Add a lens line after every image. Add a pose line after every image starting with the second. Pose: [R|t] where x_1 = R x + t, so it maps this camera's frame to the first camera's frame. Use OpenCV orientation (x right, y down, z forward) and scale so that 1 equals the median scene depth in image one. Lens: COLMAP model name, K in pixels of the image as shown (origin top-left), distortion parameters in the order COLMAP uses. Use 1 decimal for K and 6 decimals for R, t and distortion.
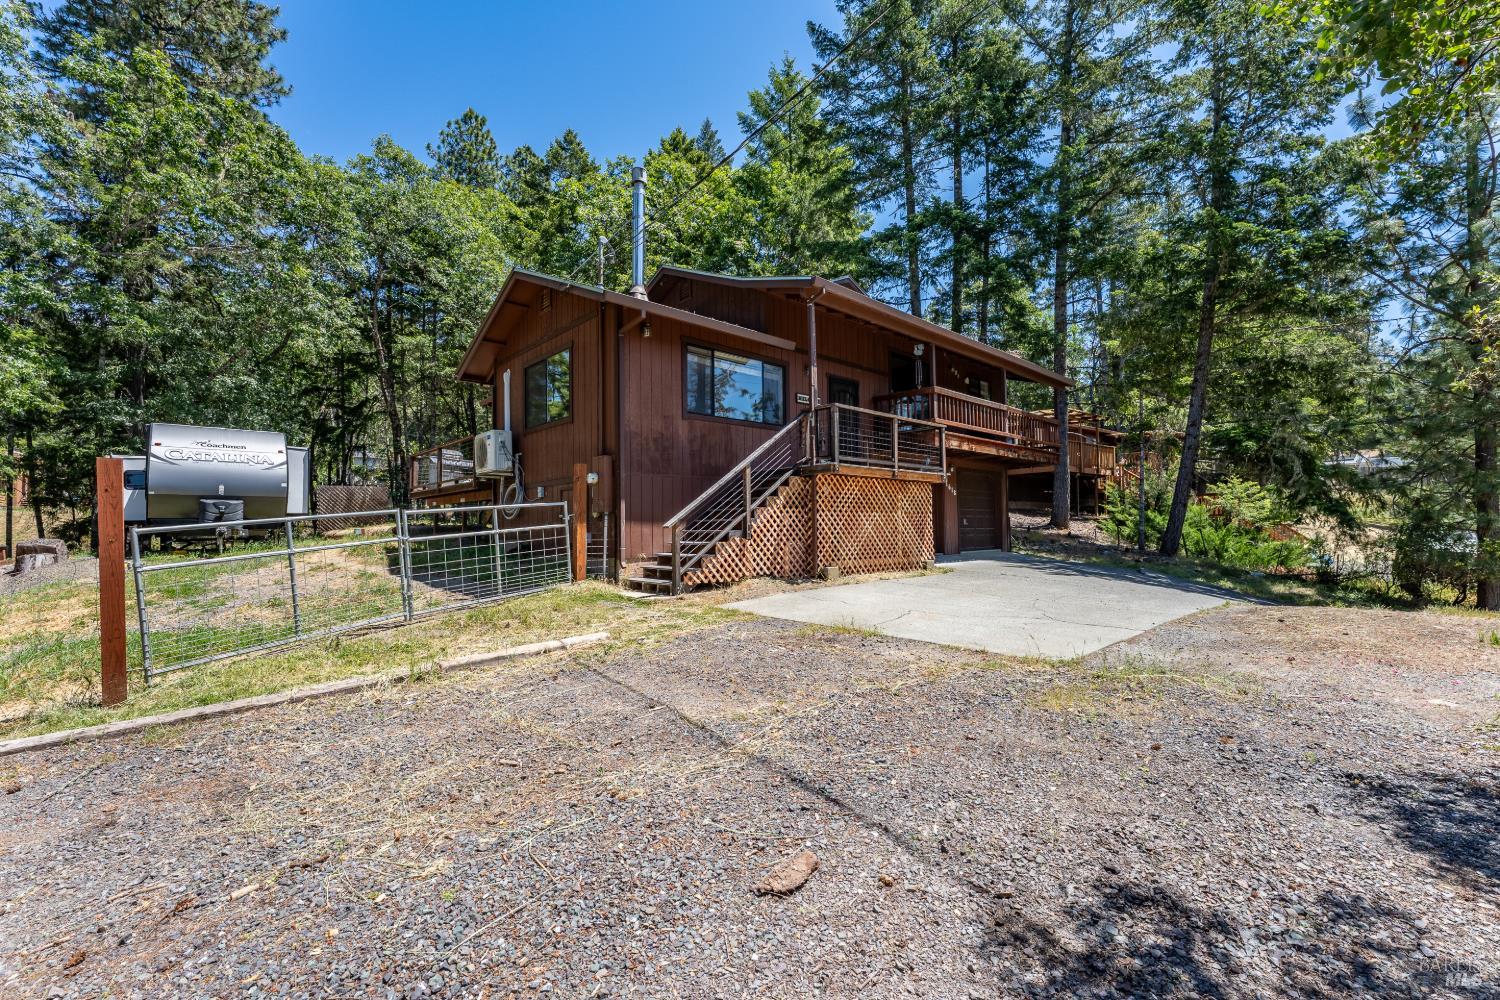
lens RADIAL K [[600.1, 0, 750.0], [0, 600.1, 500.0], [0, 0, 1]] dist [0.000088, -0.000002]
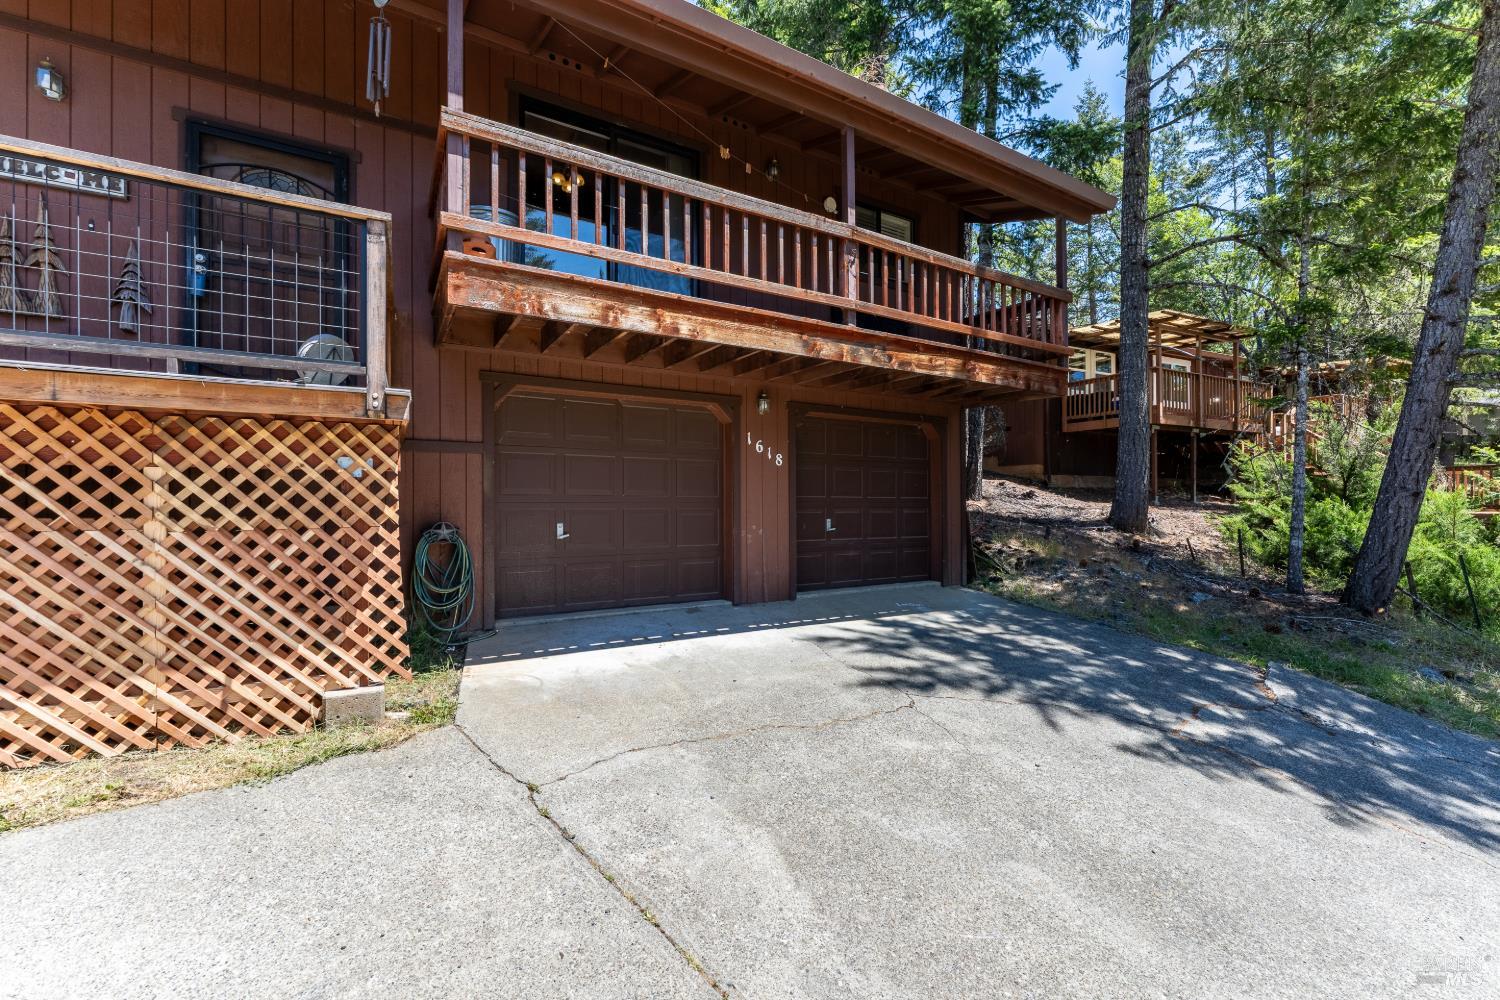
lens RADIAL K [[627.5, 0, 750.0], [0, 627.5, 500.0], [0, 0, 1]] dist [0.028617, -0.000023]
pose [[0.985463, 0.016667, -0.169068, 0.333917], [-0.008256, 0.998699, 0.050329, -0.004960], [0.169687, -0.048202, 0.984318, 0.465123]]
